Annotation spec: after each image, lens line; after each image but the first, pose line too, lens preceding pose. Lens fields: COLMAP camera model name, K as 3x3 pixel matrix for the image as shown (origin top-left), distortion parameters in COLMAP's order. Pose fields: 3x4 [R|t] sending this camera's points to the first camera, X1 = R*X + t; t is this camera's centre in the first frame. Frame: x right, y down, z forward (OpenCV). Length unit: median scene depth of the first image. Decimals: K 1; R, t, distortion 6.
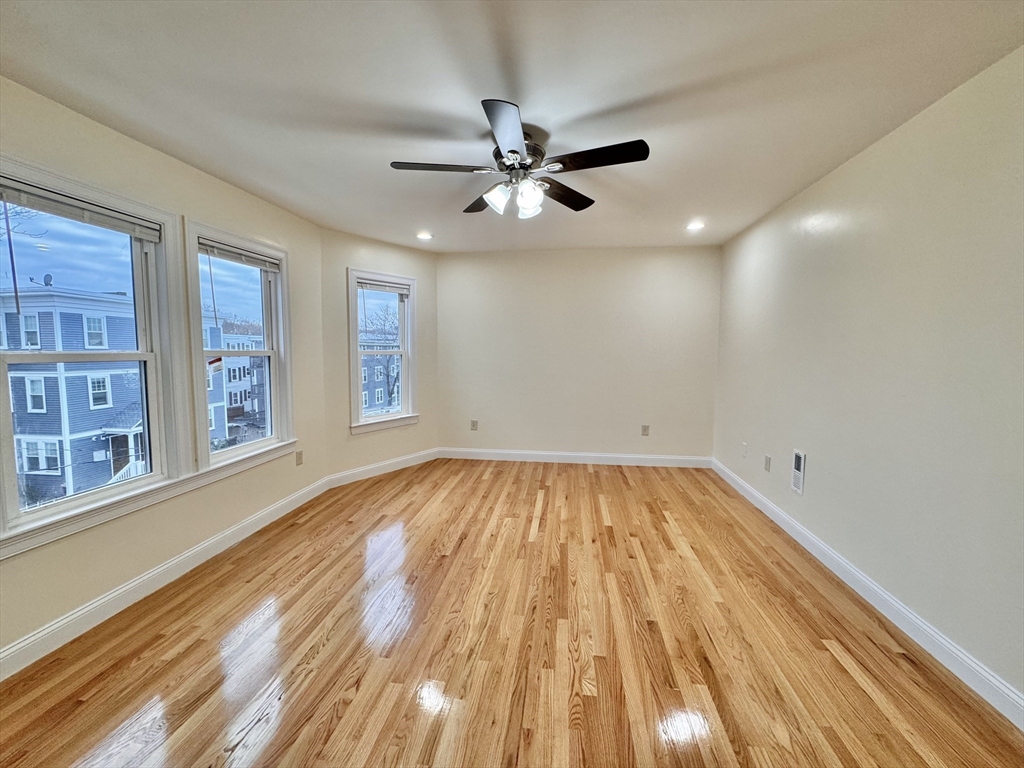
lens RADIAL K [[414.1, 0, 515.5], [0, 414.1, 381.1], [0, 0, 1]] dist [-0.002963, 0.000812]
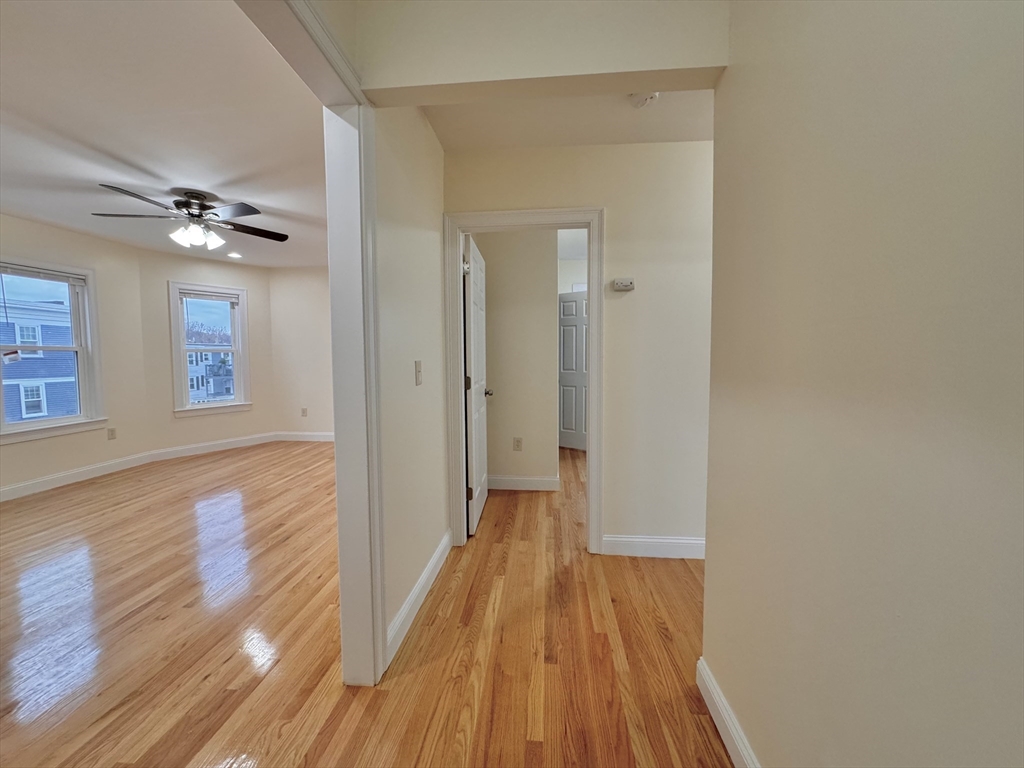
lens RADIAL K [[414.1, 0, 515.9], [0, 414.1, 381.0], [0, 0, 1]] dist [-0.002963, 0.000812]
pose [[0.998917, -0.012072, 0.044943, 0.694137], [0.012869, 0.999764, -0.017477, 0.070385], [-0.044722, 0.018036, 0.998837, -0.325698]]
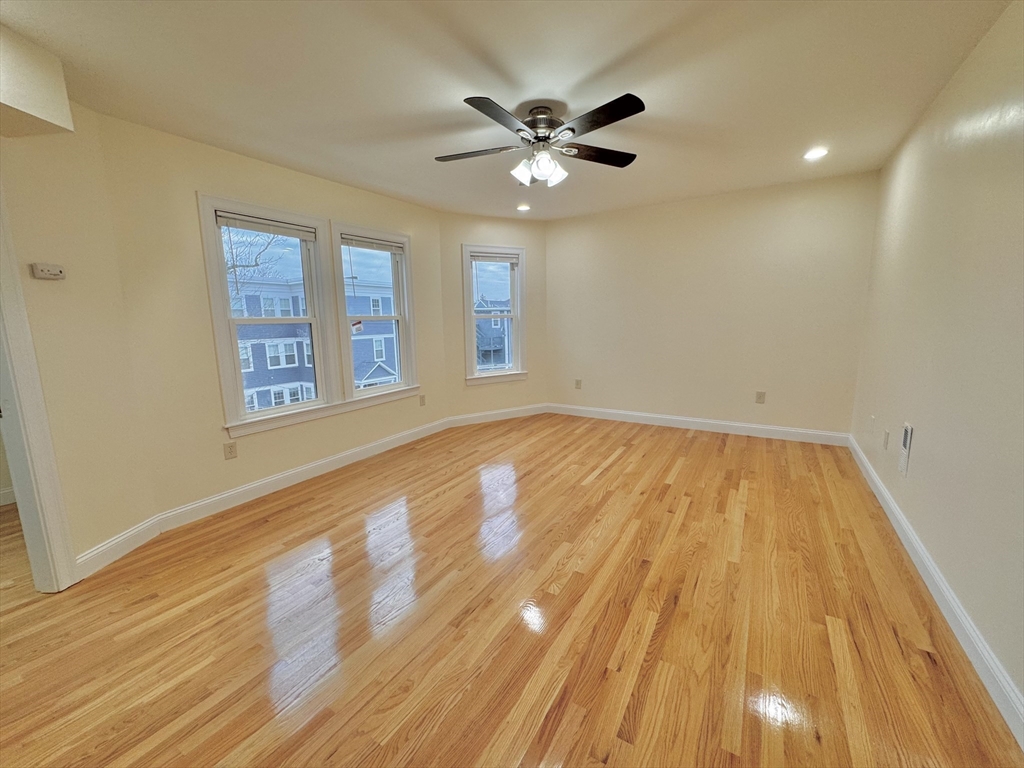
lens RADIAL K [[414.1, 0, 509.8], [0, 414.1, 383.0], [0, 0, 1]] dist [-0.002963, 0.000812]
pose [[0.910783, 0.043635, -0.410574, 0.269255], [-0.008921, 0.996247, 0.086090, 0.021809], [0.412790, -0.074746, 0.907754, -0.052459]]
